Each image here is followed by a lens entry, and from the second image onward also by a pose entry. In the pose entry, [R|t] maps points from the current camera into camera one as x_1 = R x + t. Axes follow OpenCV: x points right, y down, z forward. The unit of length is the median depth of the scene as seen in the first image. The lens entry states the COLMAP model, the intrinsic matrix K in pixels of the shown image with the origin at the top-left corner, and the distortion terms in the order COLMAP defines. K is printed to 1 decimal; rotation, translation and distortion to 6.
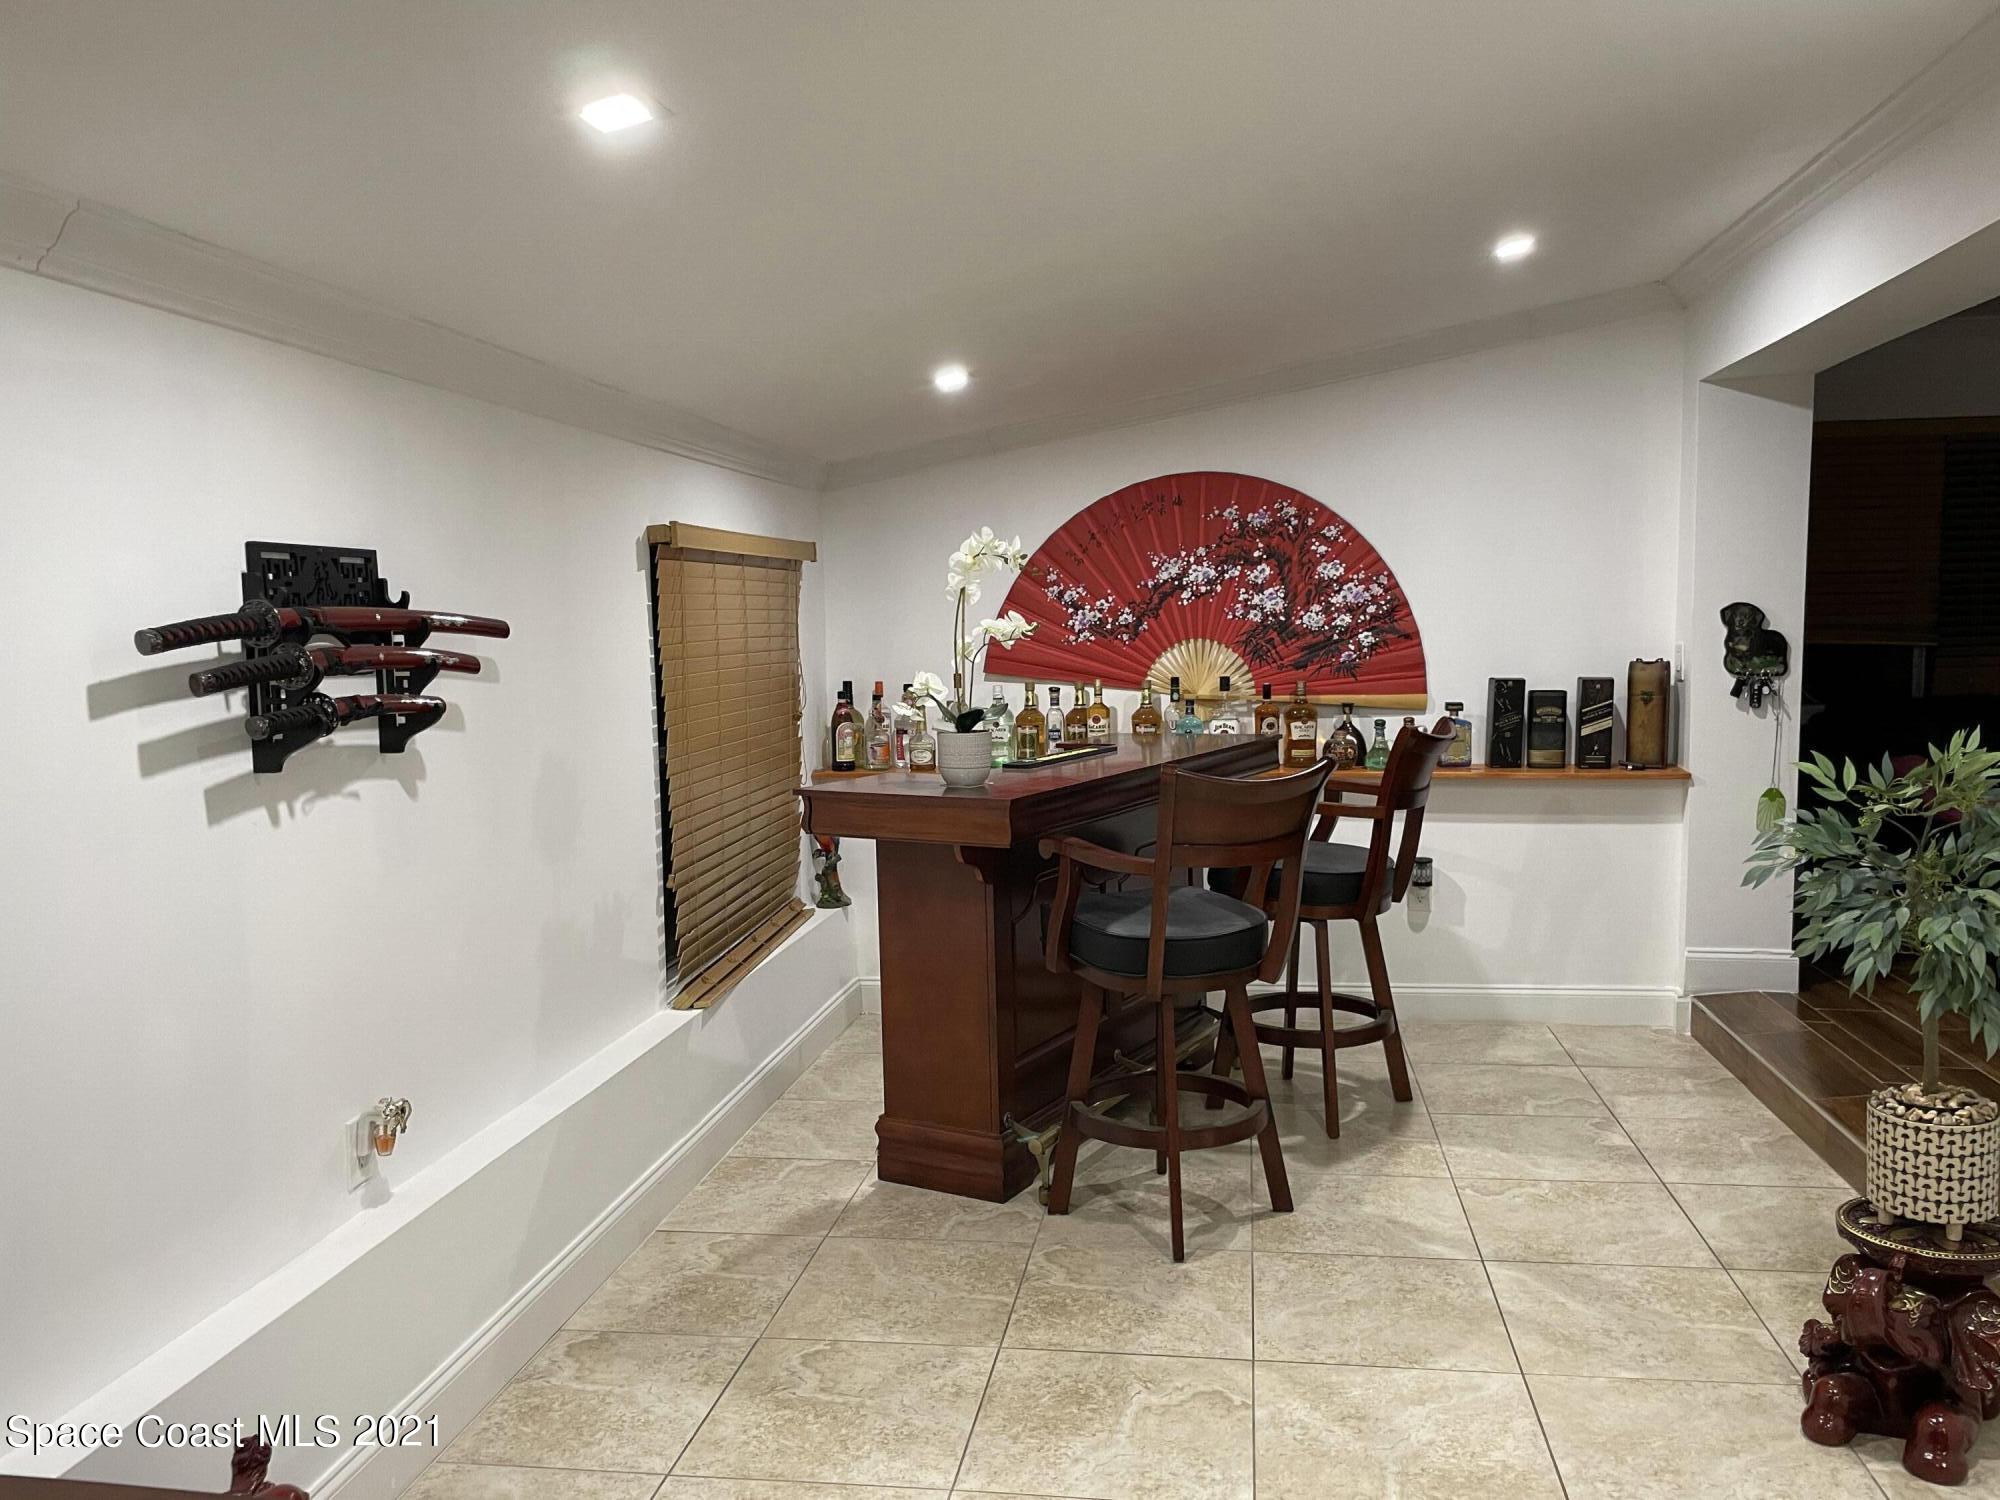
lens RADIAL K [[1423.3, 0, 988.3], [0, 1423.3, 760.7], [0, 0, 1]] dist [0.008597, -0.018729]
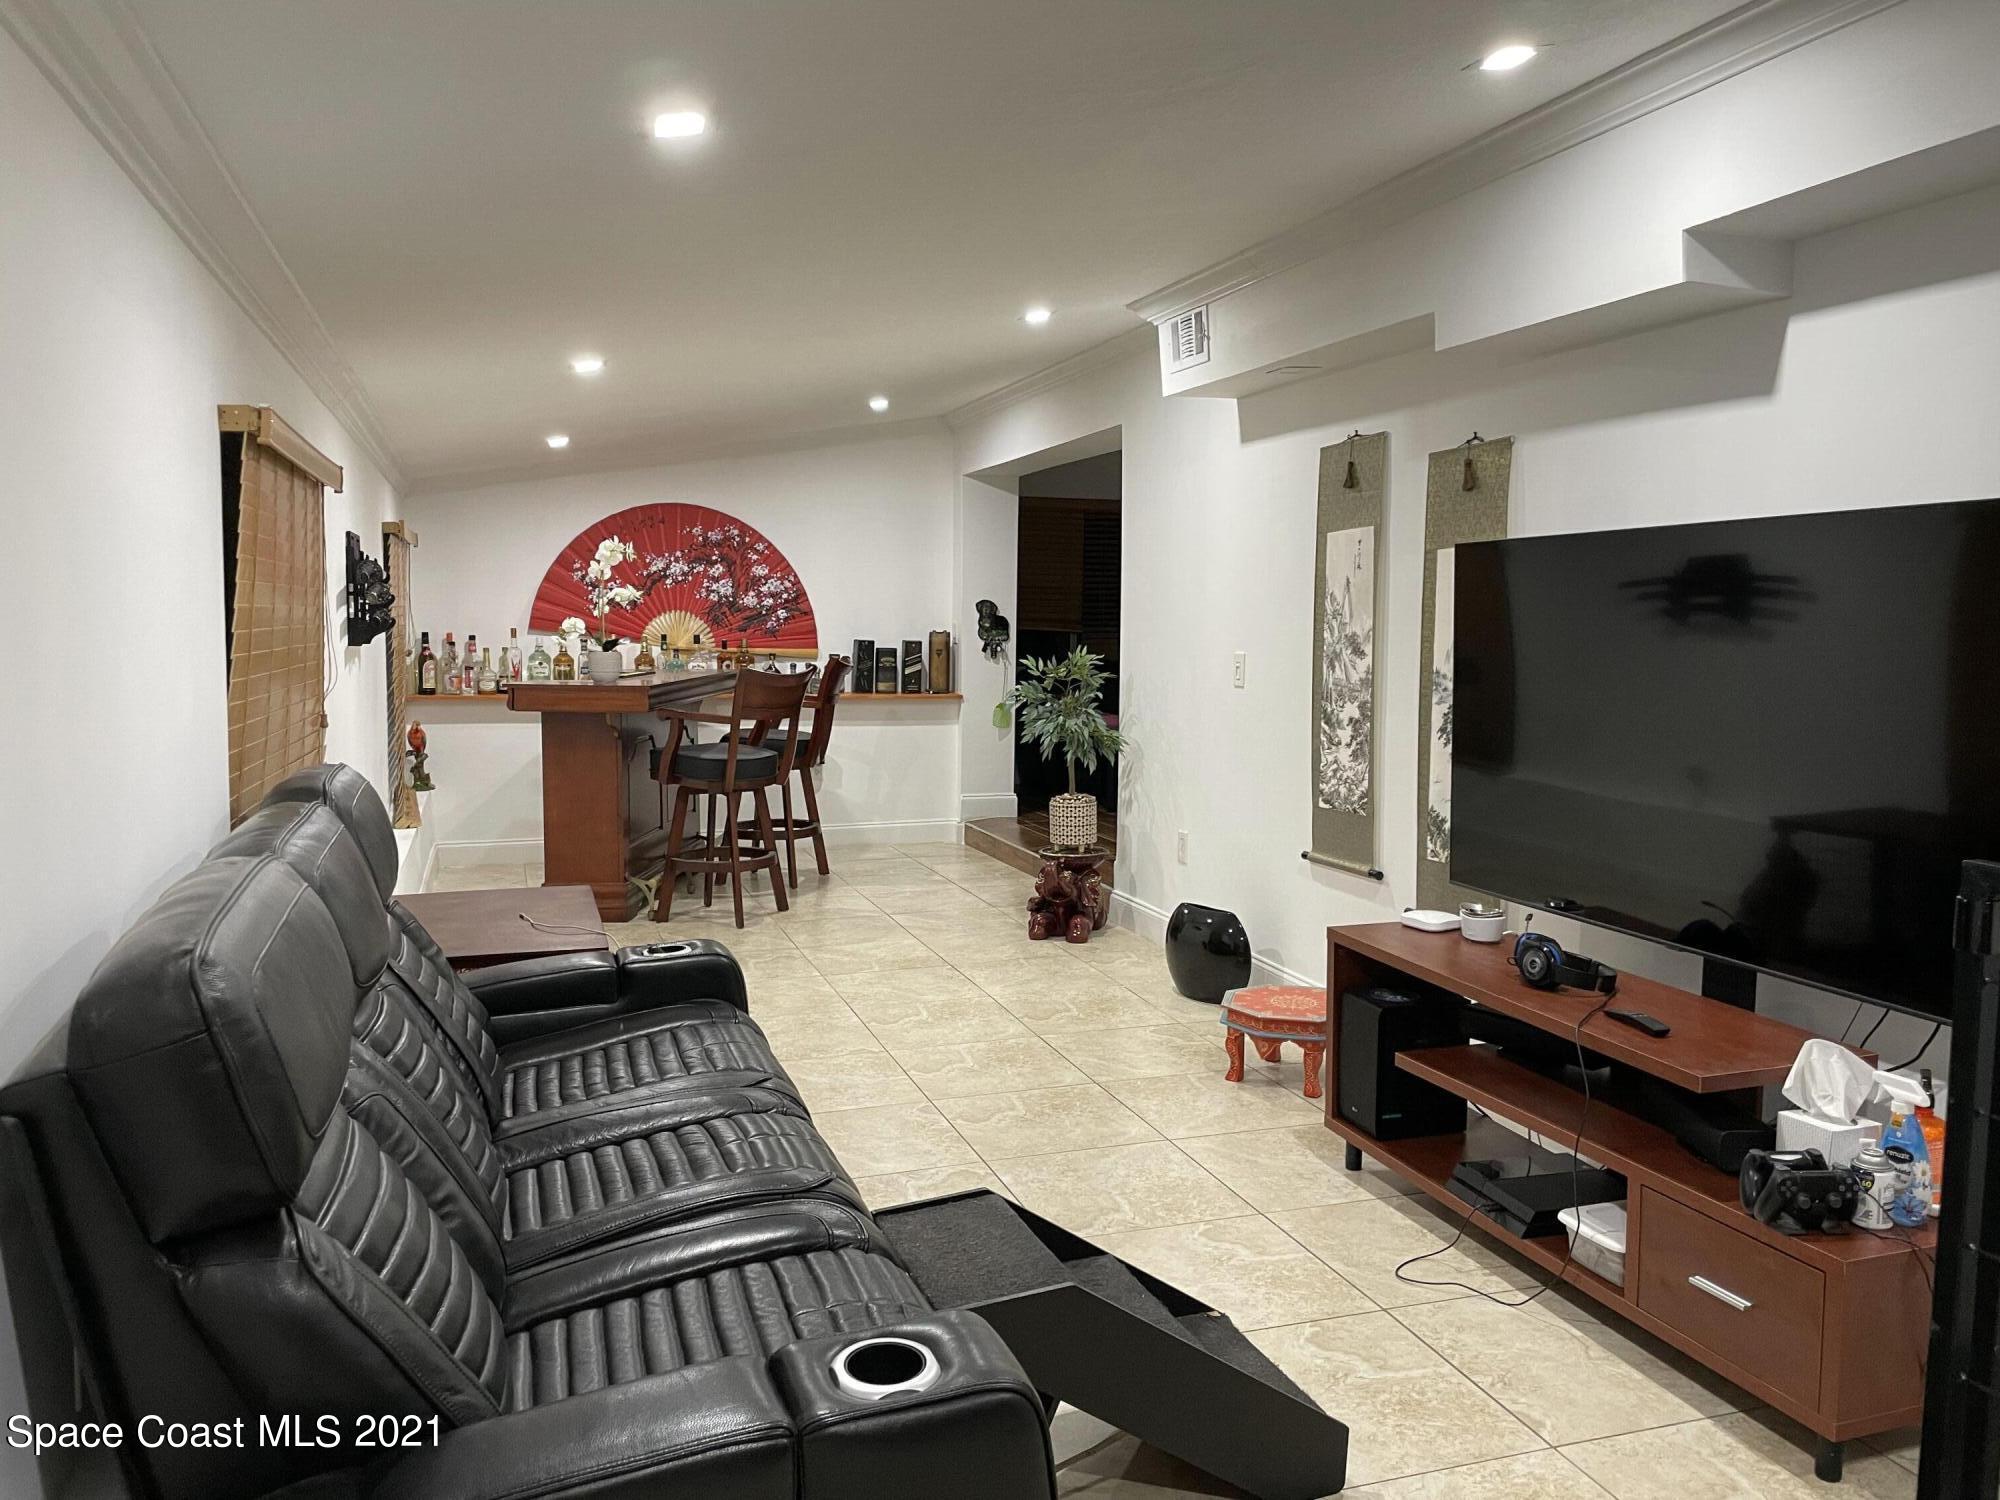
lens RADIAL K [[1423.3, 0, 1005.4], [0, 1423.3, 750.3], [0, 0, 1]] dist [0.008597, -0.018729]
pose [[0.865737, -0.010013, 0.500399, -0.335215], [0.018021, 0.999775, -0.011171, 0.094464], [-0.500175, 0.018689, 0.865723, -0.539618]]
